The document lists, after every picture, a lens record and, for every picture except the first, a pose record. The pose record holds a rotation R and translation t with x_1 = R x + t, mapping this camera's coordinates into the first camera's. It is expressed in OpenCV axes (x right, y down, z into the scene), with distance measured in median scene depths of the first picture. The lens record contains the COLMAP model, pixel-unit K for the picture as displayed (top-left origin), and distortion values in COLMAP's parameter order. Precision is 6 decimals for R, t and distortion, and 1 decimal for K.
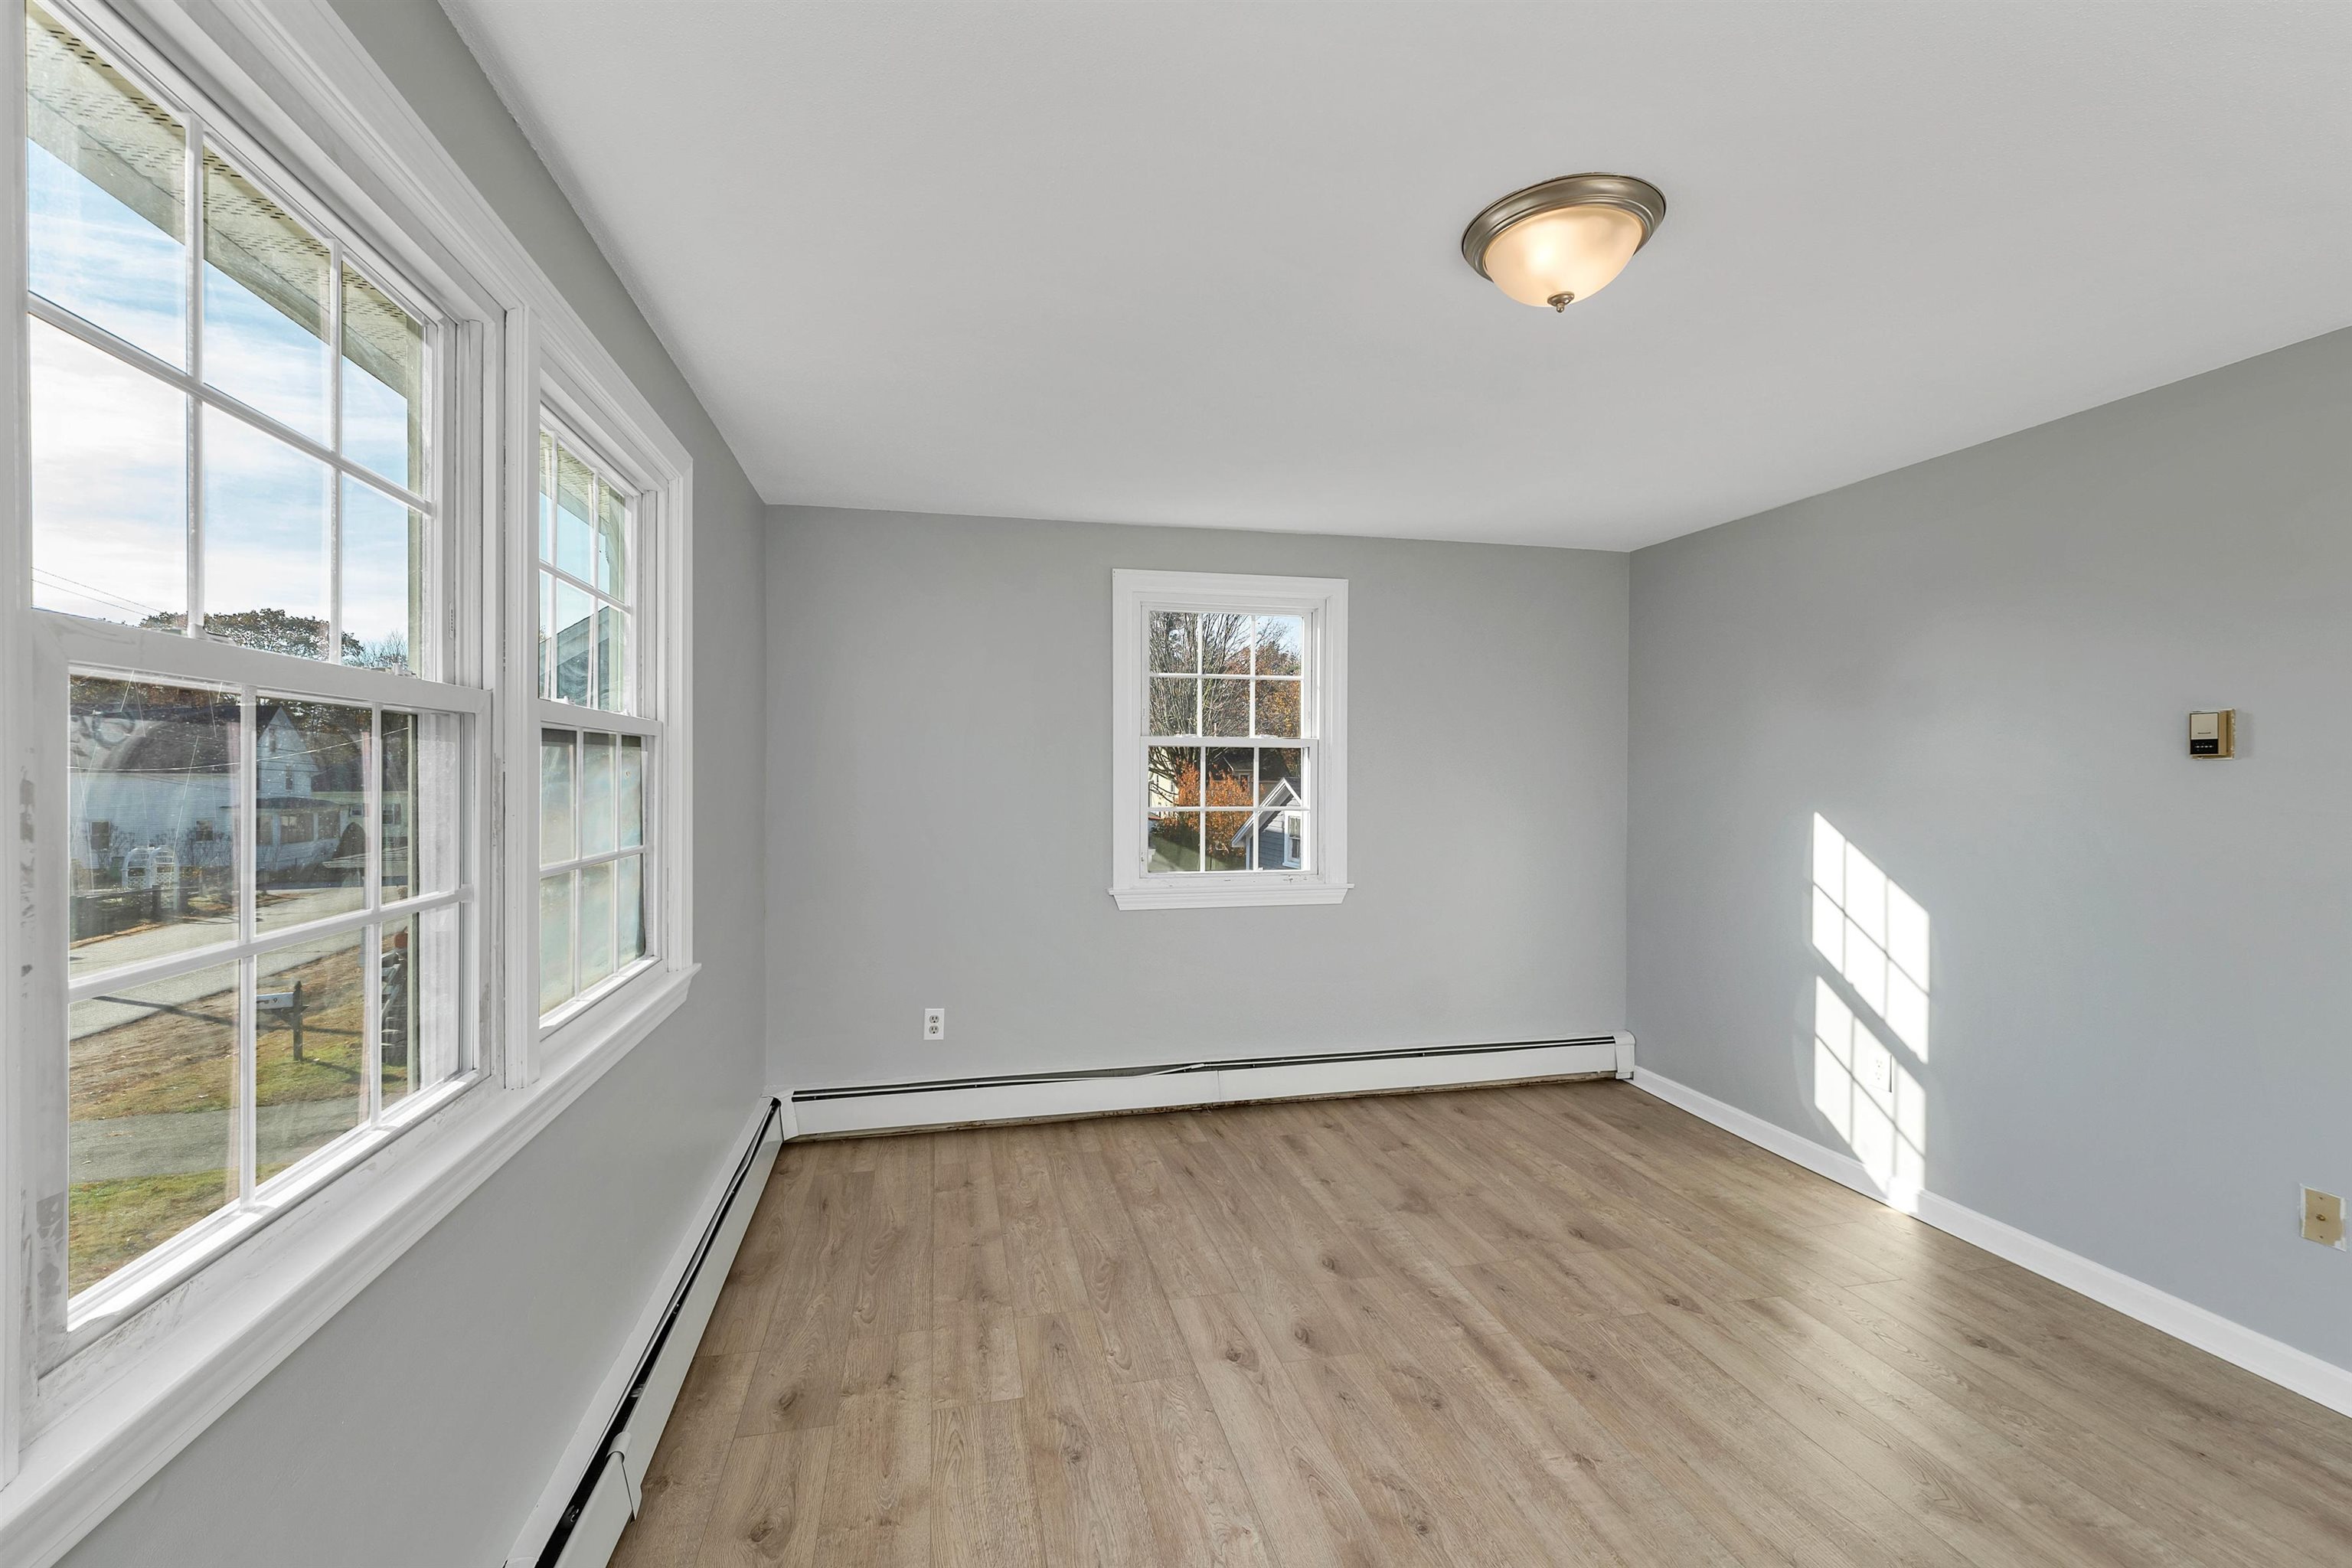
lens RADIAL K [[1193.4, 0, 1181.6], [0, 1193.4, 777.3], [0, 0, 1]] dist [-0.020828, -0.001588]
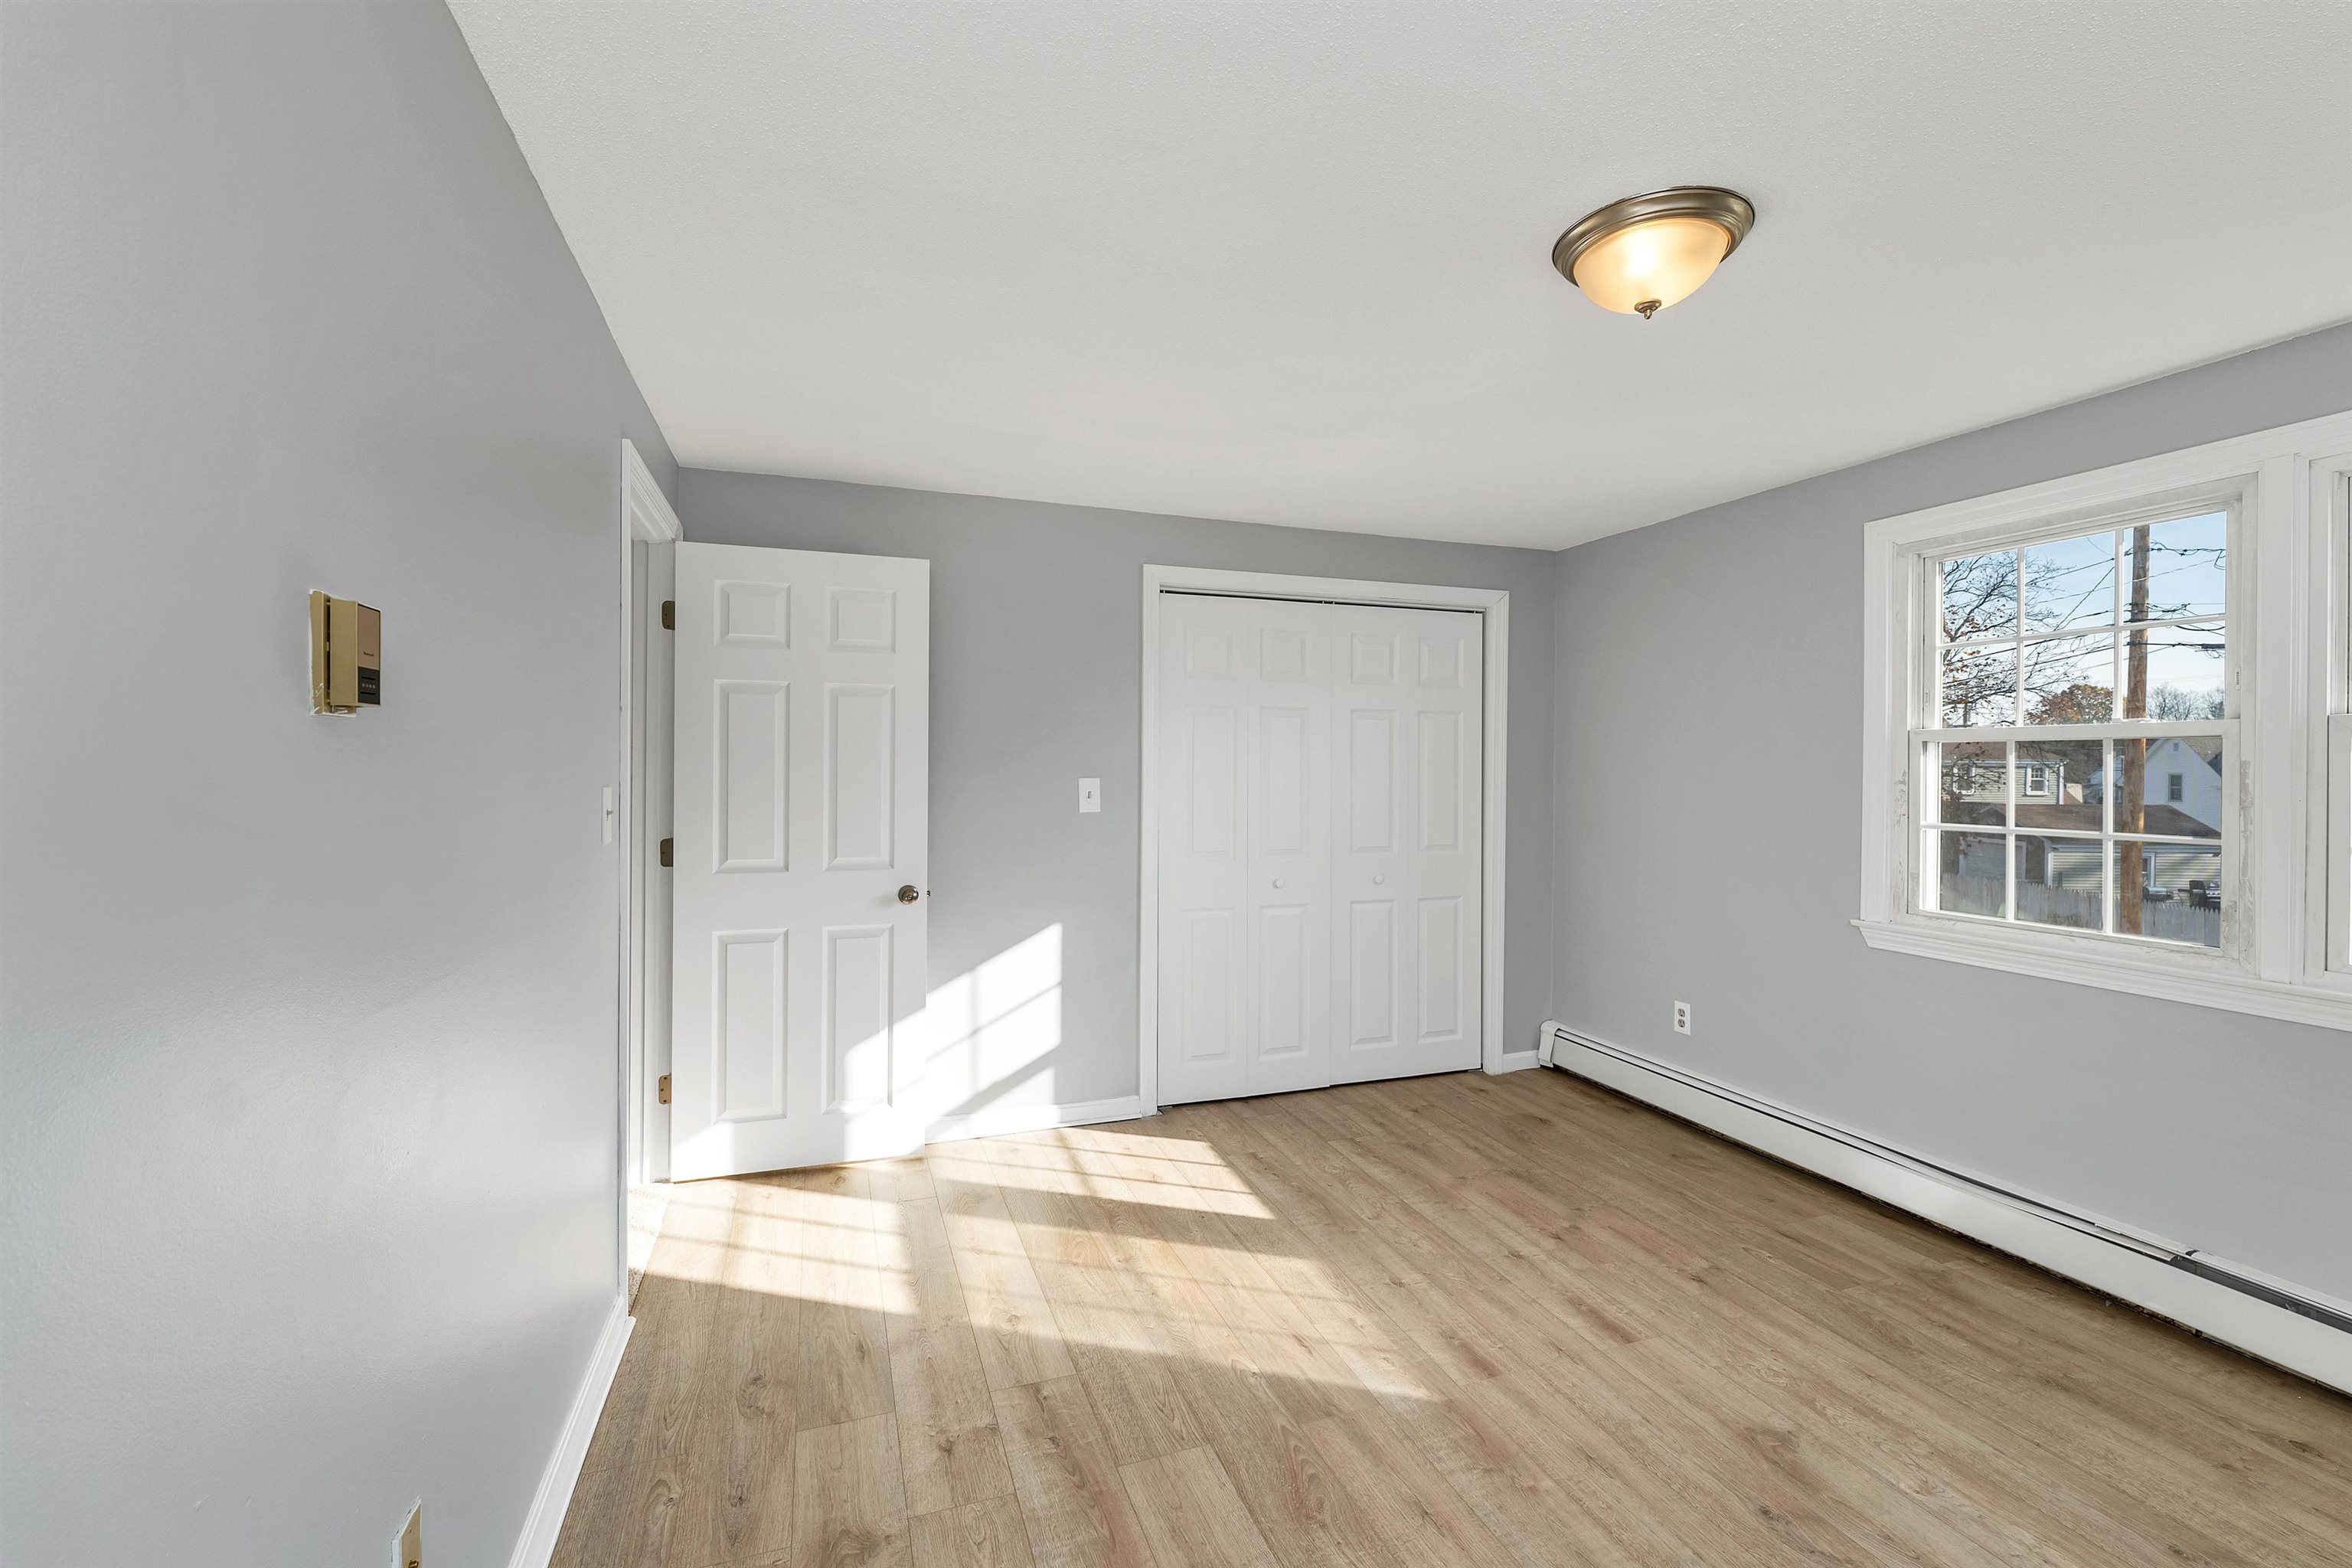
lens RADIAL K [[1193.4, 0, 1169.7], [0, 1193.4, 779.7], [0, 0, 1]] dist [-0.020828, -0.001588]
pose [[-0.996192, 0.005651, -0.087008, 0.806752], [0.004220, 0.999853, 0.016621, -0.025750], [0.087089, 0.016191, -0.996069, 1.961390]]
